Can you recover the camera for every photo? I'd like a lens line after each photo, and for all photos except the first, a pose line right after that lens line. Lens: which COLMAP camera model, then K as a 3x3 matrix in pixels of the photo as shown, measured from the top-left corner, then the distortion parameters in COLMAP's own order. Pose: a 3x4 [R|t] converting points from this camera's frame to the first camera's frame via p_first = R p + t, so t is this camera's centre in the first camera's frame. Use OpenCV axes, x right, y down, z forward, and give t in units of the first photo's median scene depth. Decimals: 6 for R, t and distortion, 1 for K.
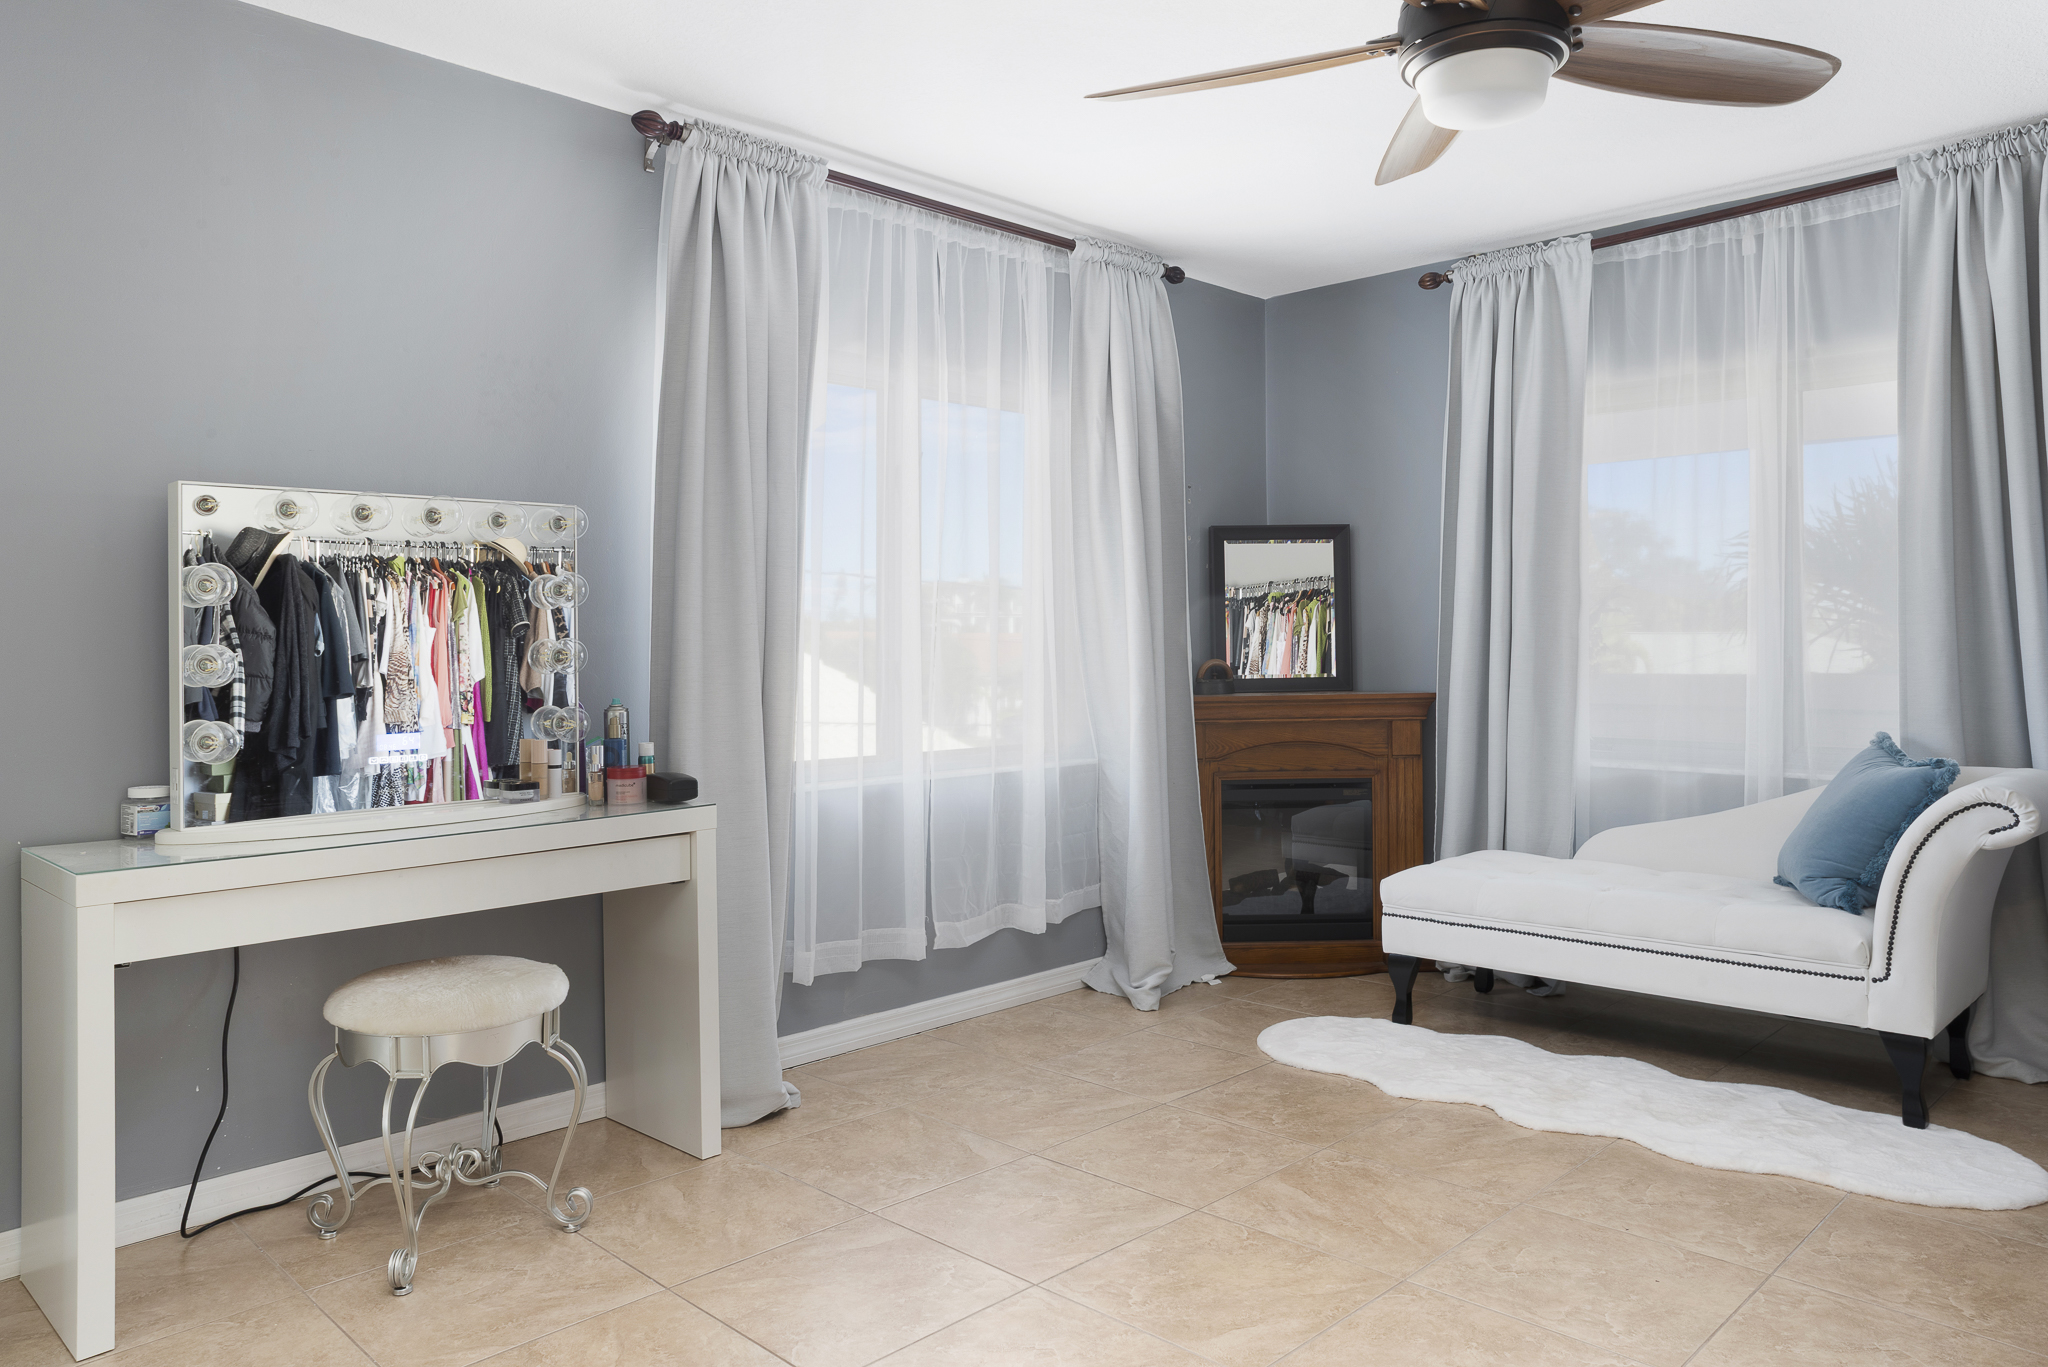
lens RADIAL K [[1425.3, 0, 1024.0], [0, 1425.3, 683.5], [0, 0, 1]] dist [-0.002730, 0.000043]
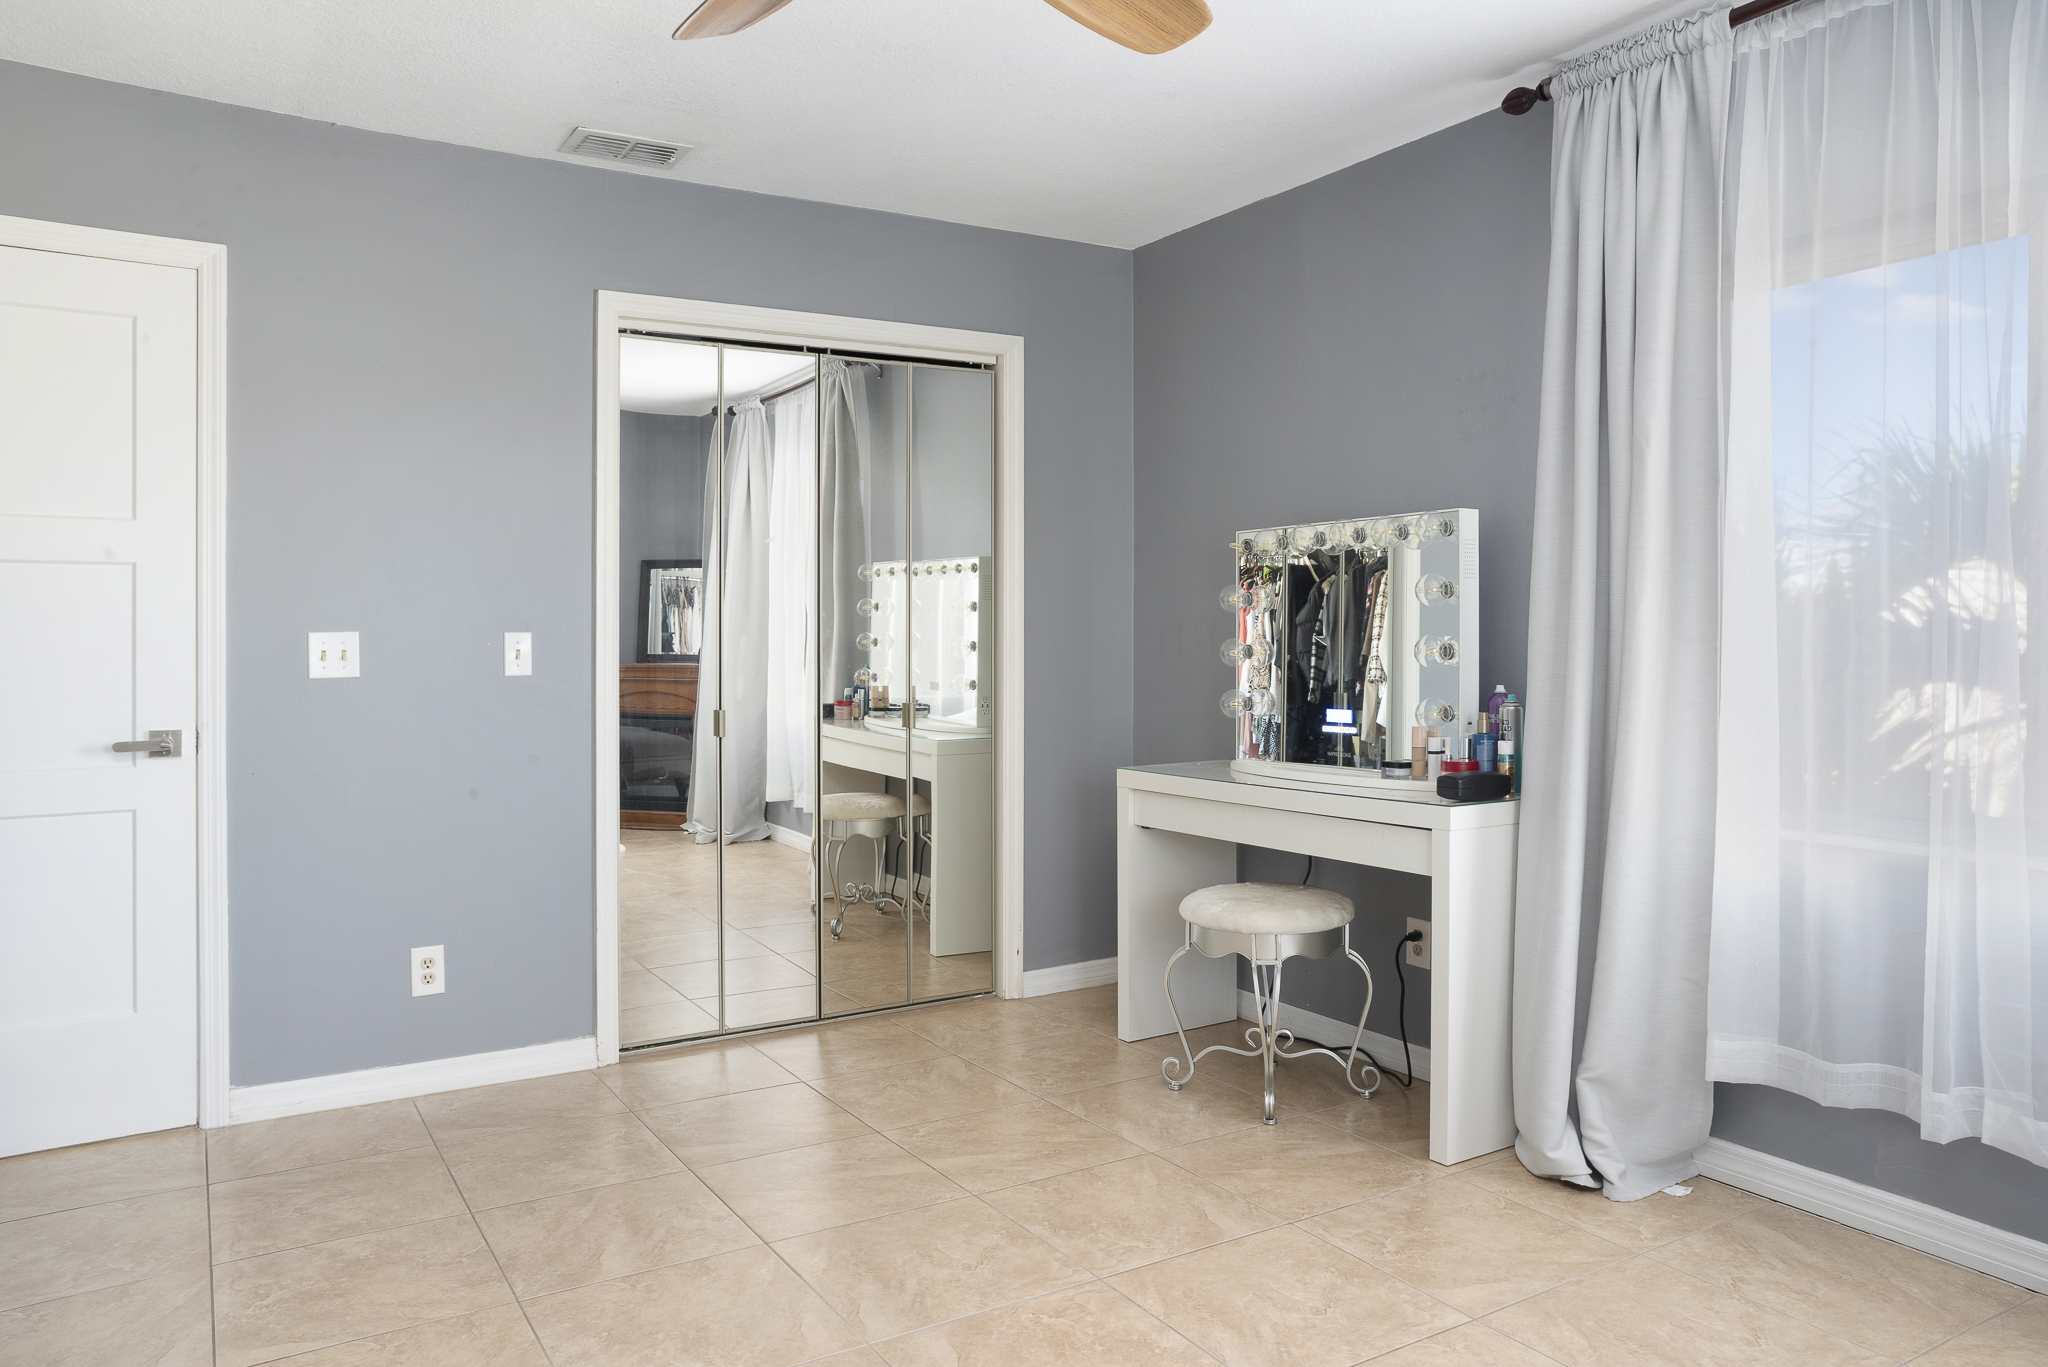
lens RADIAL K [[1458.2, 0, 1023.3], [0, 1458.2, 621.1], [0, 0, 1]] dist [0.045536, 0.001438]
pose [[-0.248716, -0.006808, -0.968553, 0.786283], [-0.019644, 0.999805, -0.001983, -0.028954], [0.968377, 0.018533, -0.248801, 0.917041]]
